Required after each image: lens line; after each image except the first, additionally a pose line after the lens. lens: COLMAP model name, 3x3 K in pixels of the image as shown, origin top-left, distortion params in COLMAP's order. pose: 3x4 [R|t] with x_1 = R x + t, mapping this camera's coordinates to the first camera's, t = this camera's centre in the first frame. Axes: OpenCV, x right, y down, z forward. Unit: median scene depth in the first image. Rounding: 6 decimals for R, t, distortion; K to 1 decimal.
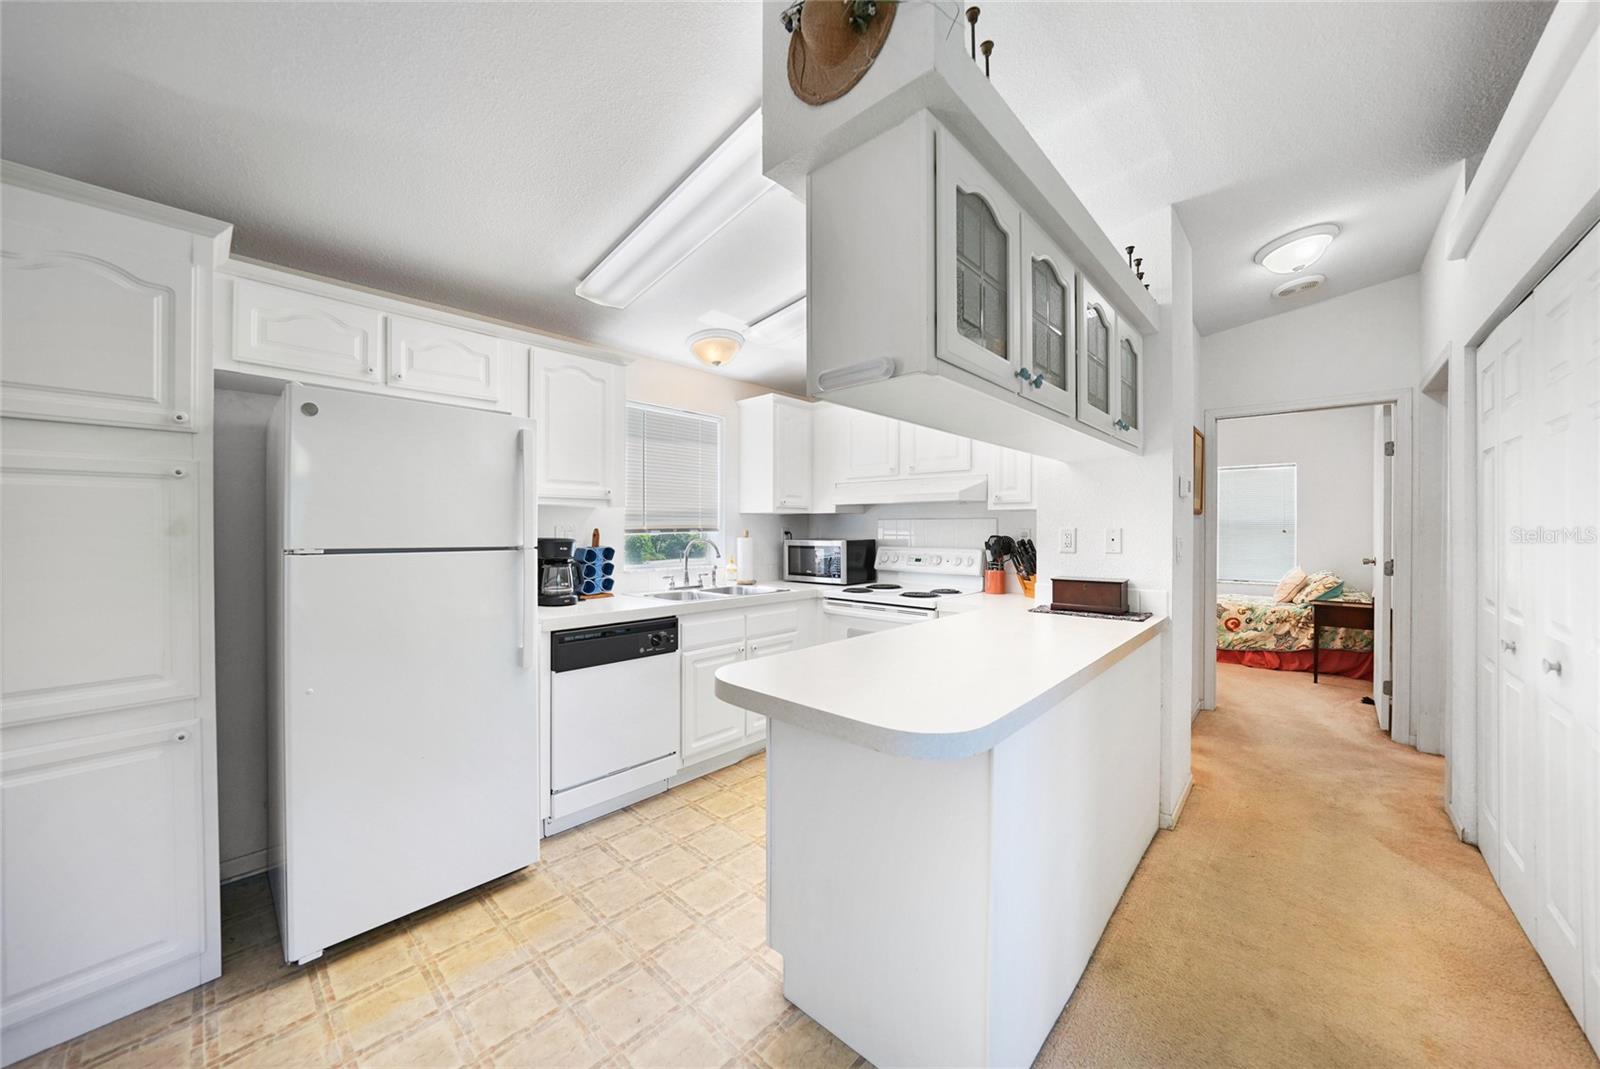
lens RADIAL K [[560.9, 0, 800.0], [0, 560.9, 534.5], [0, 0, 1]] dist [0.000118, 0.000003]
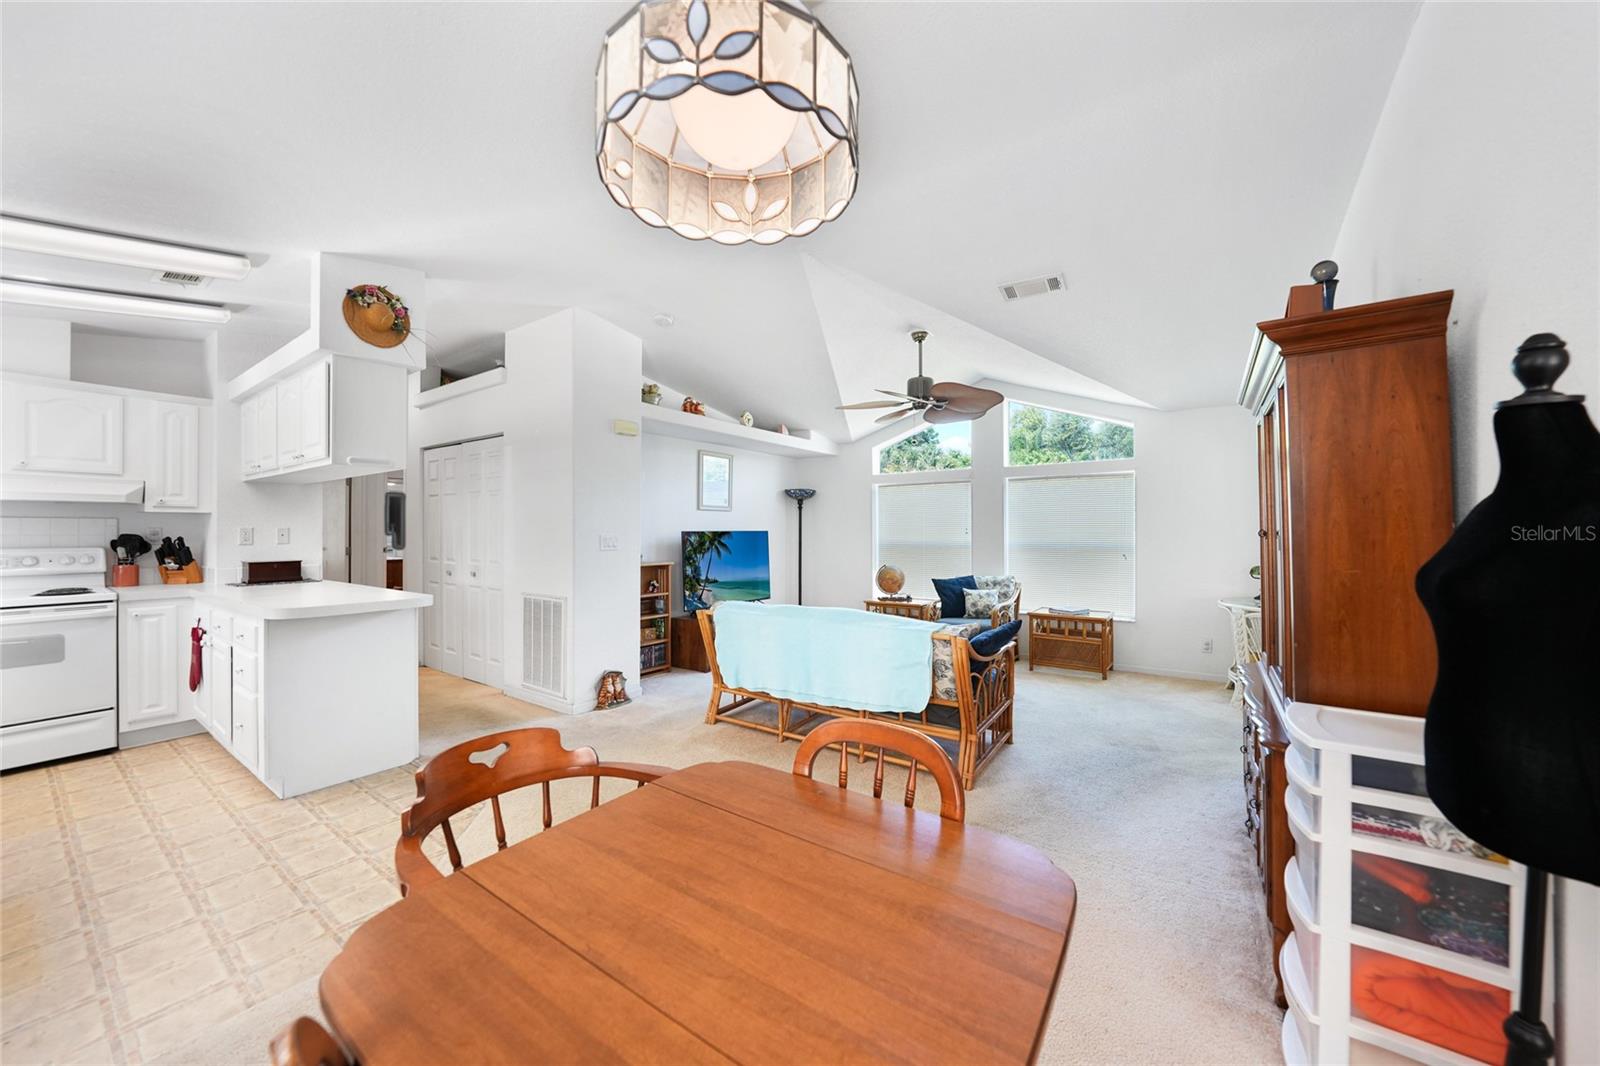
lens RADIAL K [[583.5, 0, 789.9], [0, 583.5, 532.4], [0, 0, 1]] dist [-0.030877, 0.011423]
pose [[-0.115910, -0.007283, 0.993233, -0.854034], [0.005438, 0.999953, 0.007967, -0.002995], [-0.993245, 0.006324, -0.115865, -0.153800]]
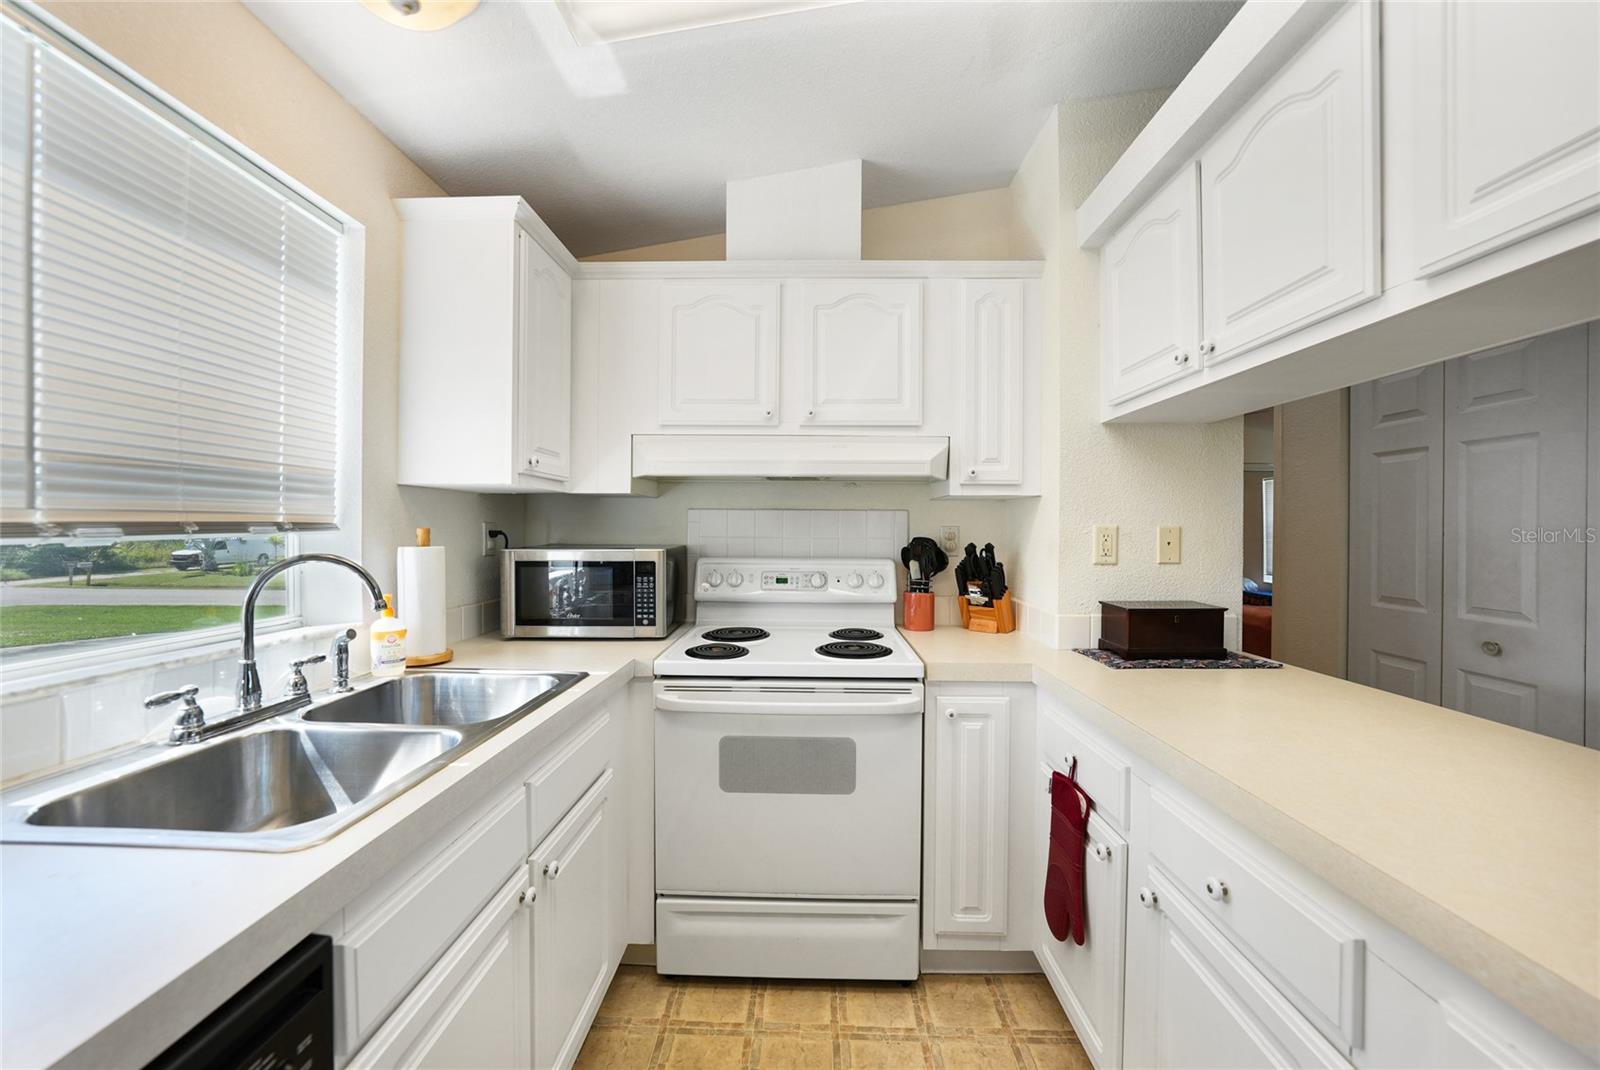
lens RADIAL K [[583.5, 0, 789.9], [0, 583.5, 534.4], [0, 0, 1]] dist [-0.030877, 0.011423]
pose [[0.765854, -0.004953, 0.642995, -0.170875], [0.003169, 0.999987, 0.003928, -0.004321], [-0.643006, -0.000971, 0.765860, 0.550077]]
